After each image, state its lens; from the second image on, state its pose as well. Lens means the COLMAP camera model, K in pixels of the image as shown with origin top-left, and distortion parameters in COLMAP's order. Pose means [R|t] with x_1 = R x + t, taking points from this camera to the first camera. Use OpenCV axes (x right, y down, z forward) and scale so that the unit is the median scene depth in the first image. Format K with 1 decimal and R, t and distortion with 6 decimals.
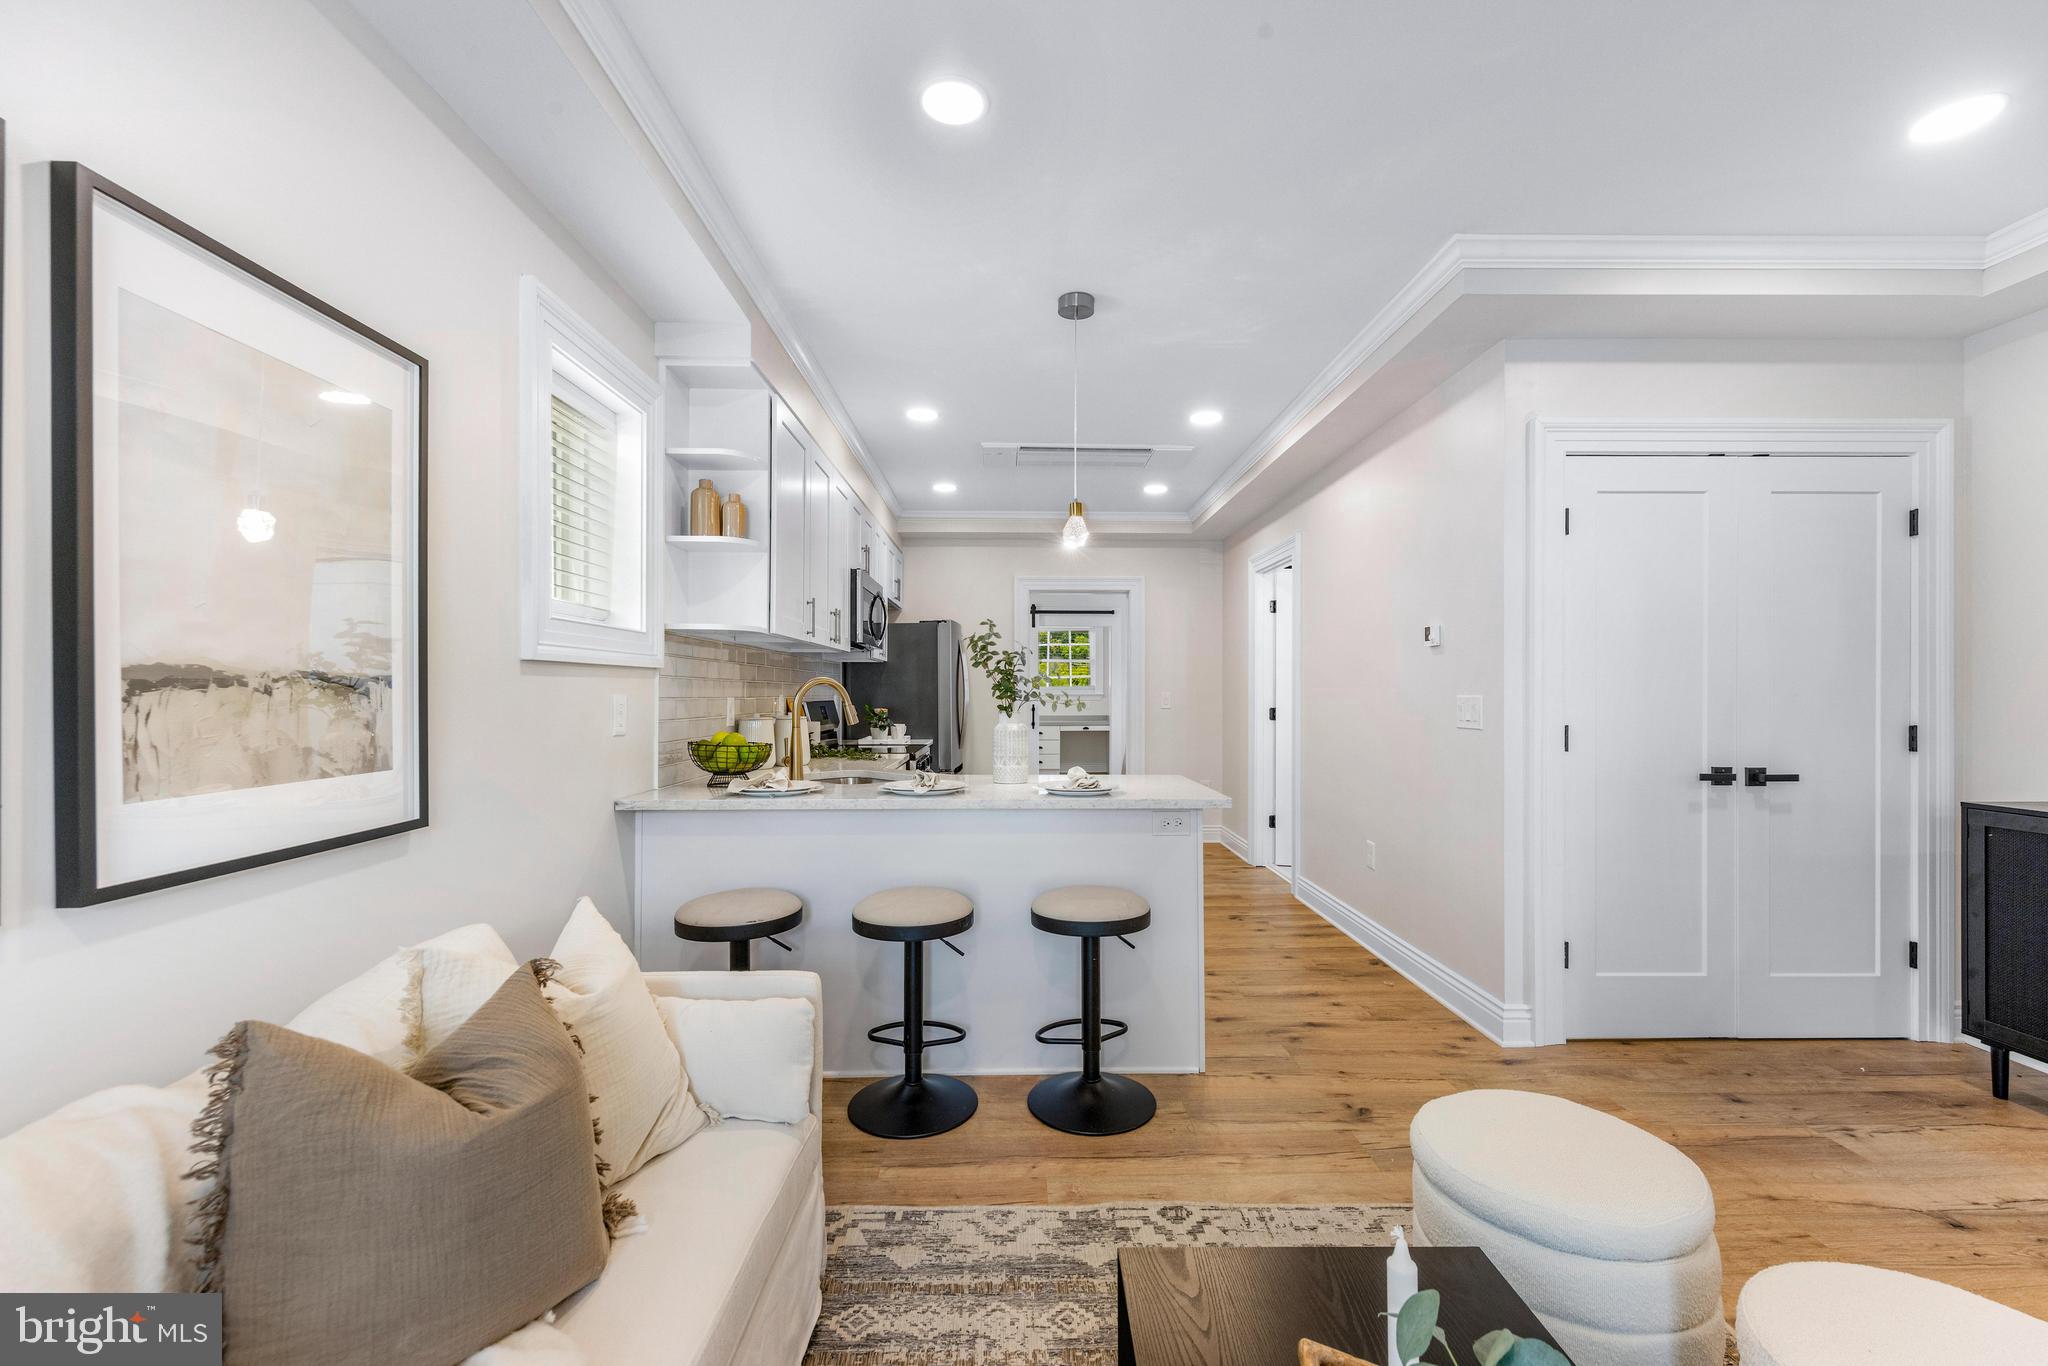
lens RADIAL K [[831.7, 0, 1022.6], [0, 831.7, 694.5], [0, 0, 1]] dist [0.002633, 0.000251]
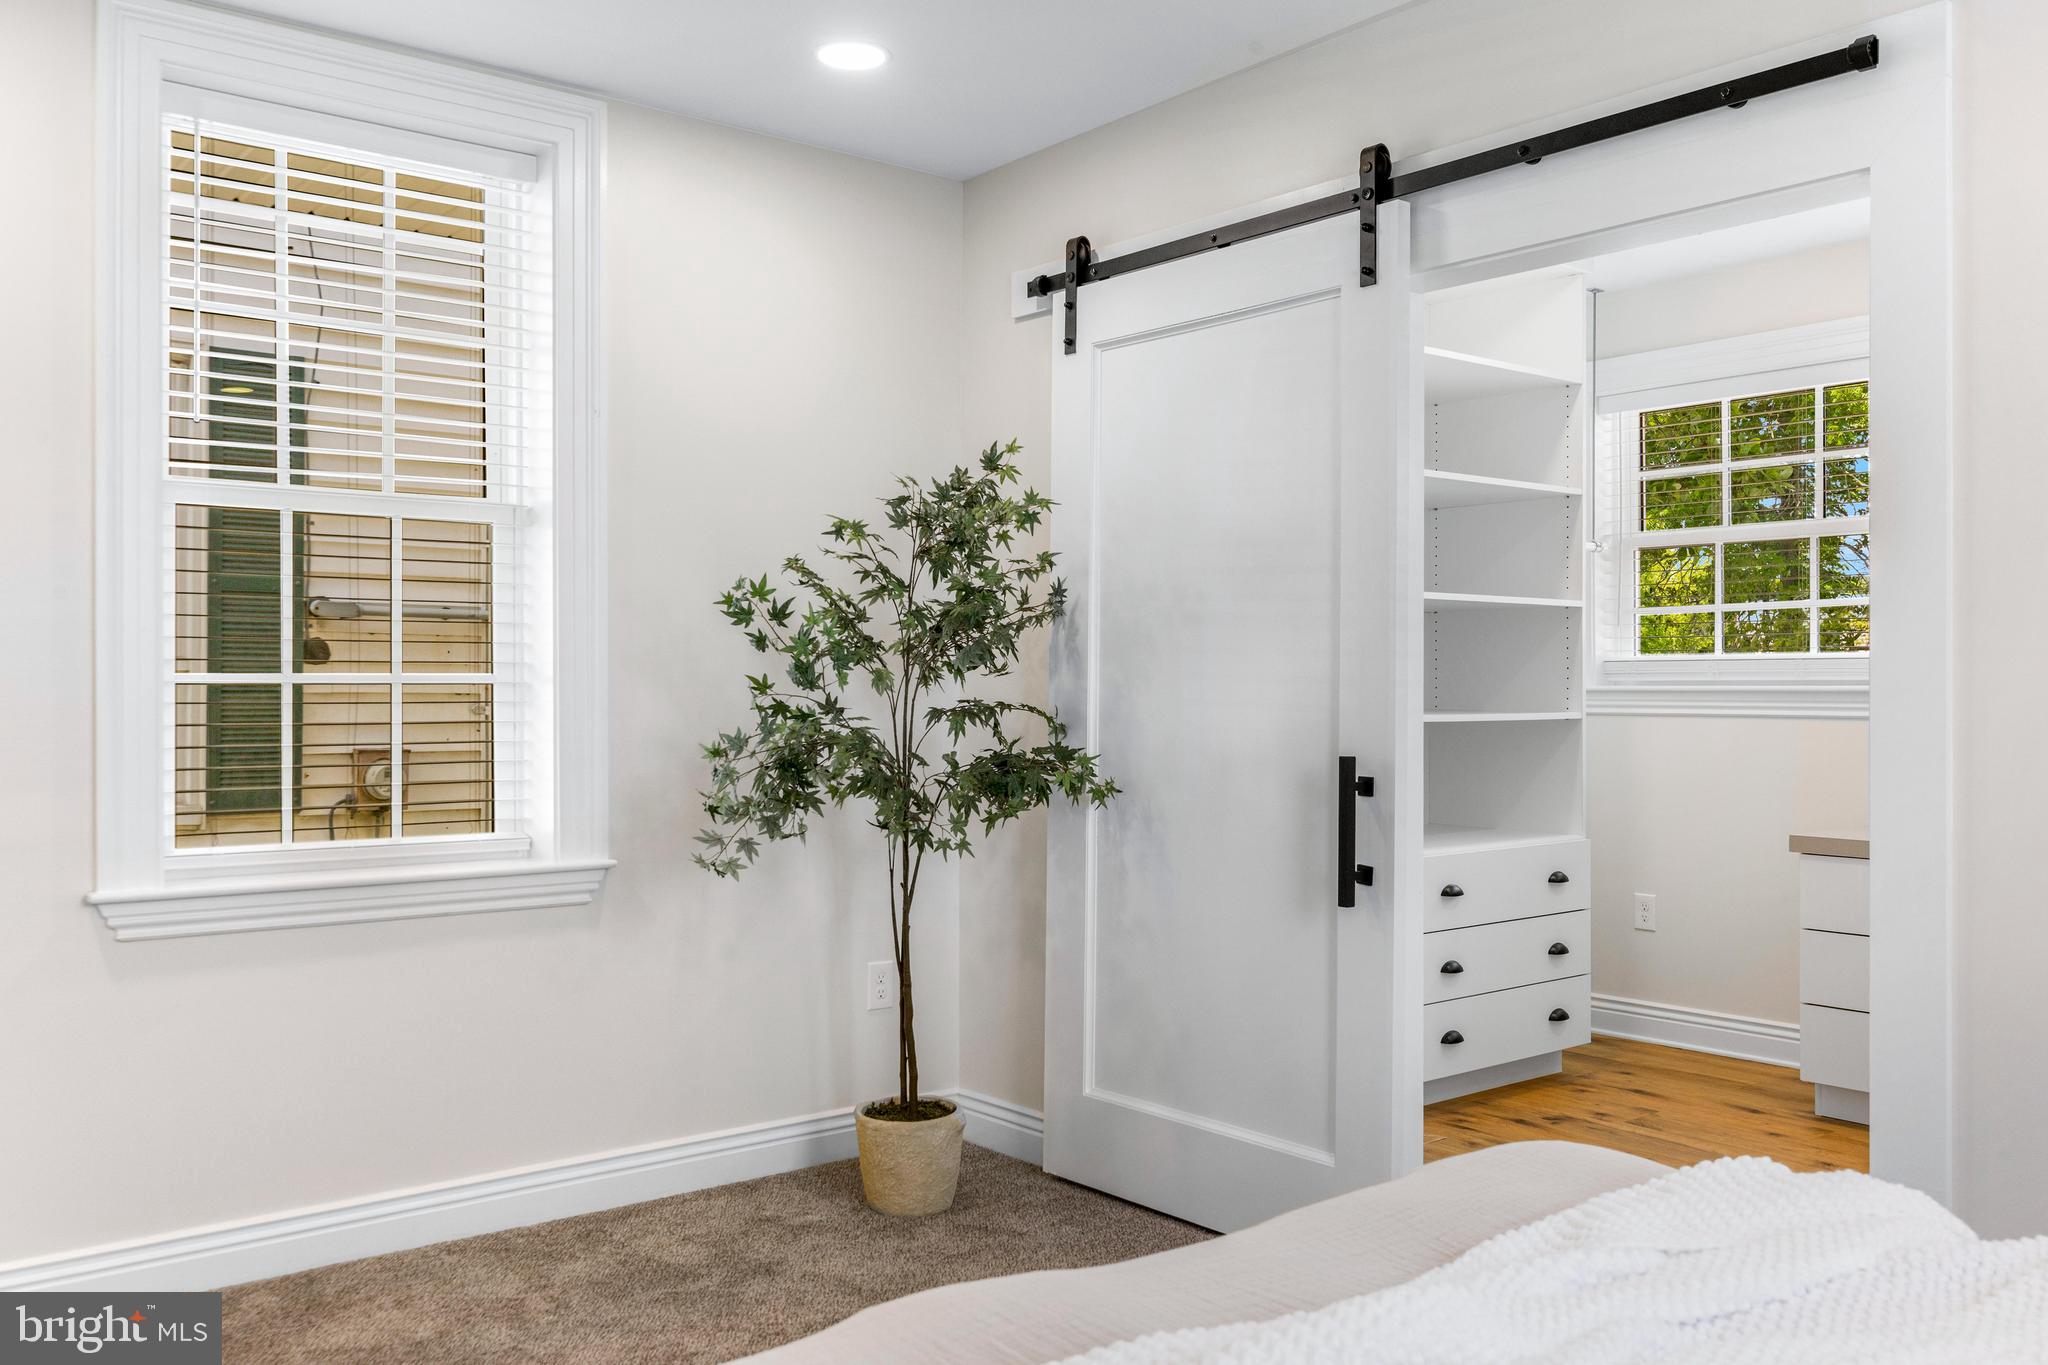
lens RADIAL K [[1727.6, 0, 1024.0], [0, 1727.6, 682.5], [0, 0, 1]] dist [0.009564, 0.007276]
pose [[0.625803, -0.000281, -0.779981, 0.889566], [0.000080, 1.000000, -0.000297, -0.007750], [0.779981, 0.000123, 0.625803, 2.766004]]
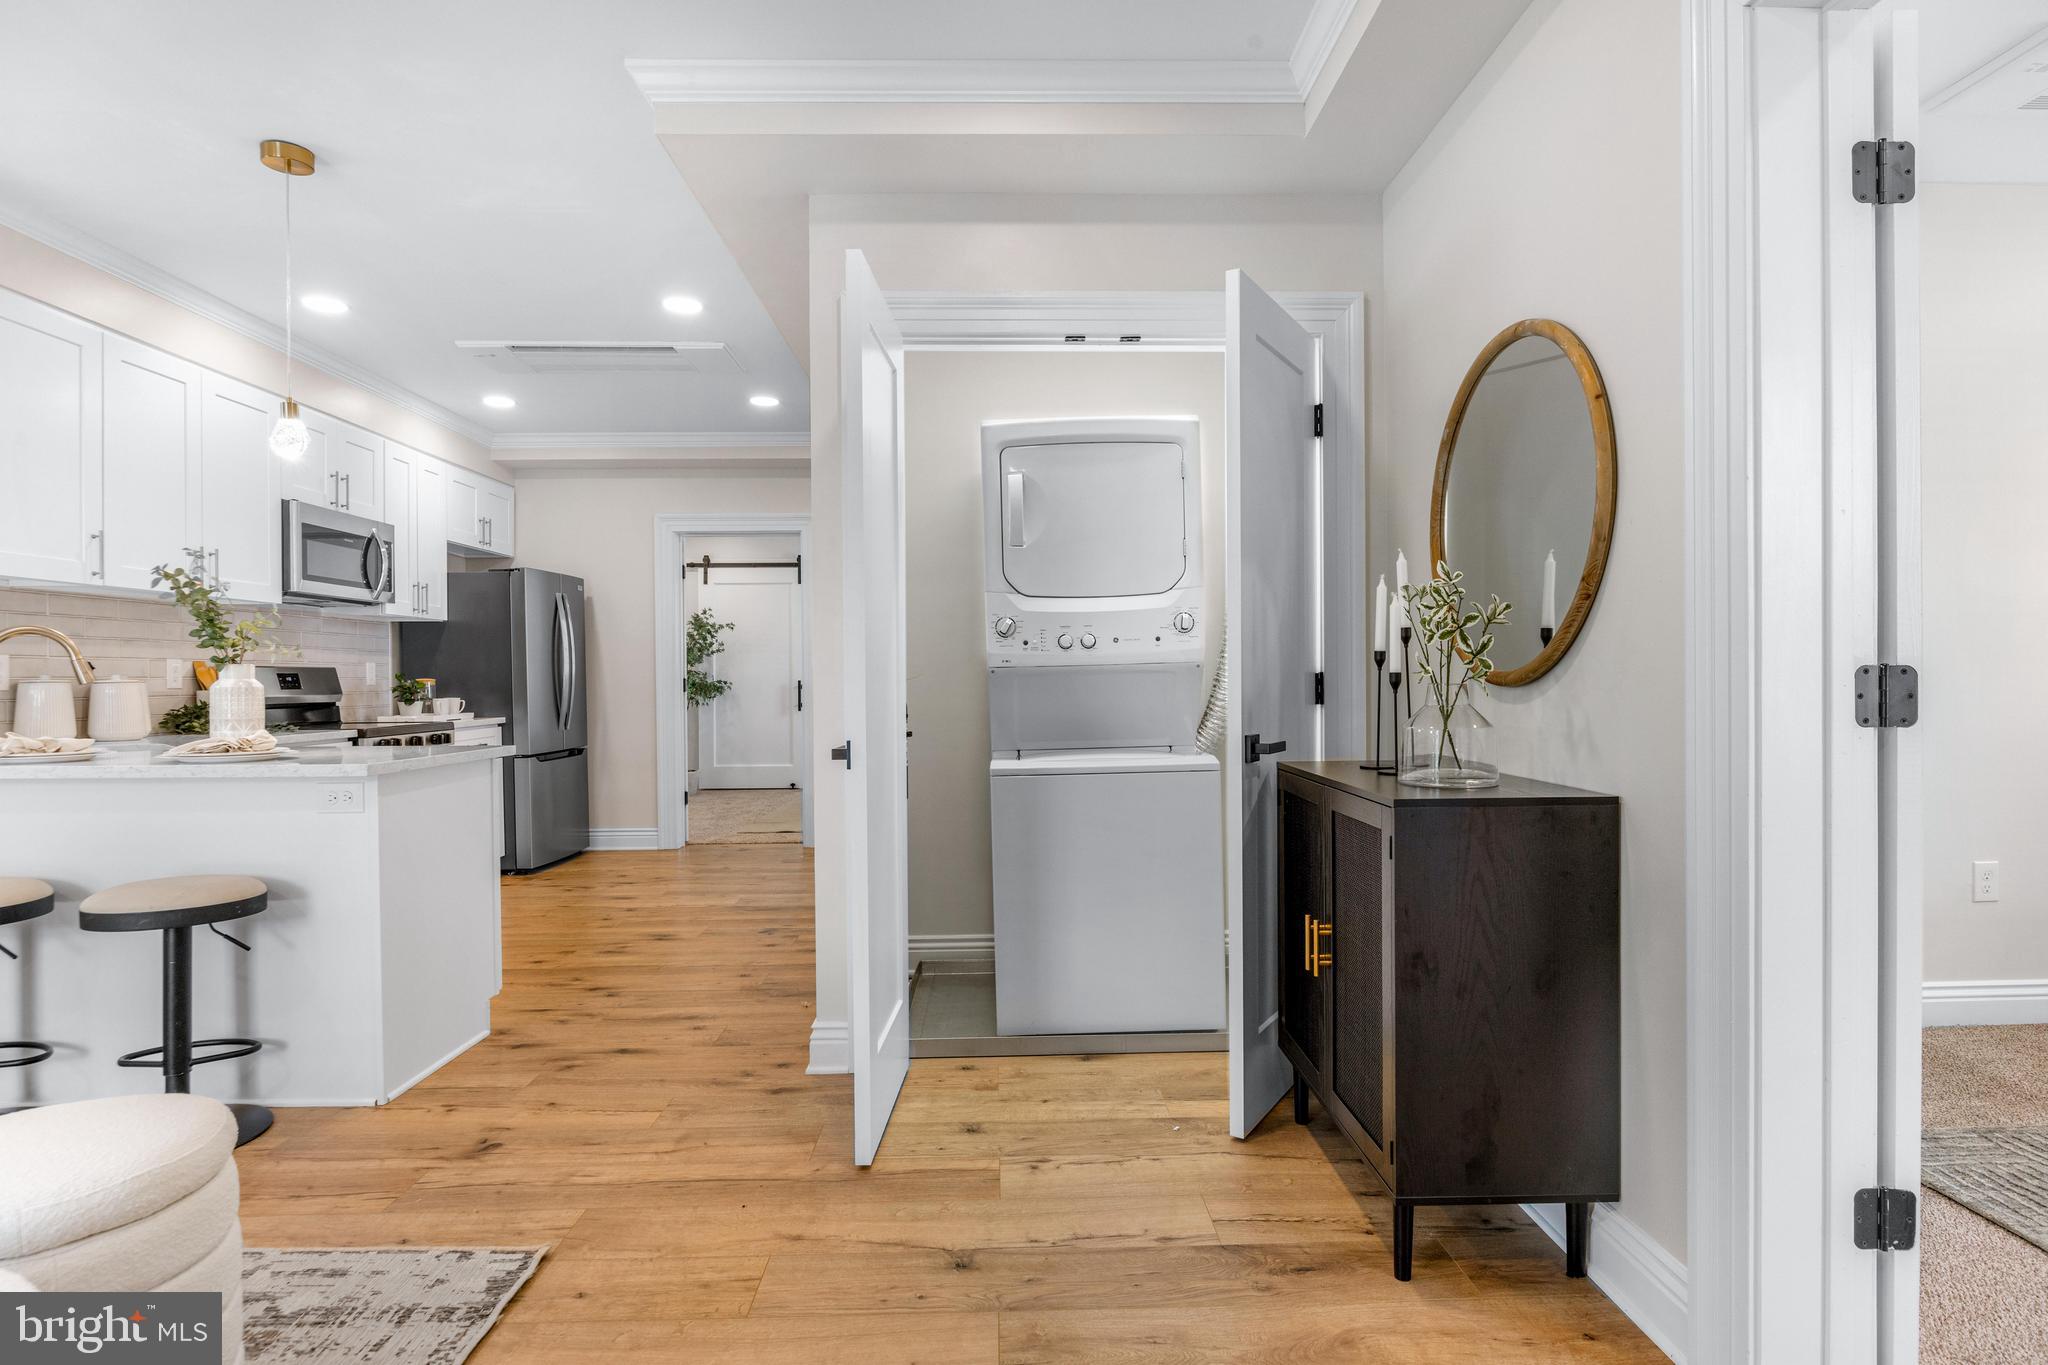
lens RADIAL K [[1043.5, 0, 1019.9], [0, 1043.5, 685.1], [0, 0, 1]] dist [-0.007461, -0.000669]
pose [[0.999953, -0.005737, 0.007790, 0.810455], [0.005688, 0.999964, 0.006322, 0.042603], [-0.007826, -0.006277, 0.999950, -0.010312]]
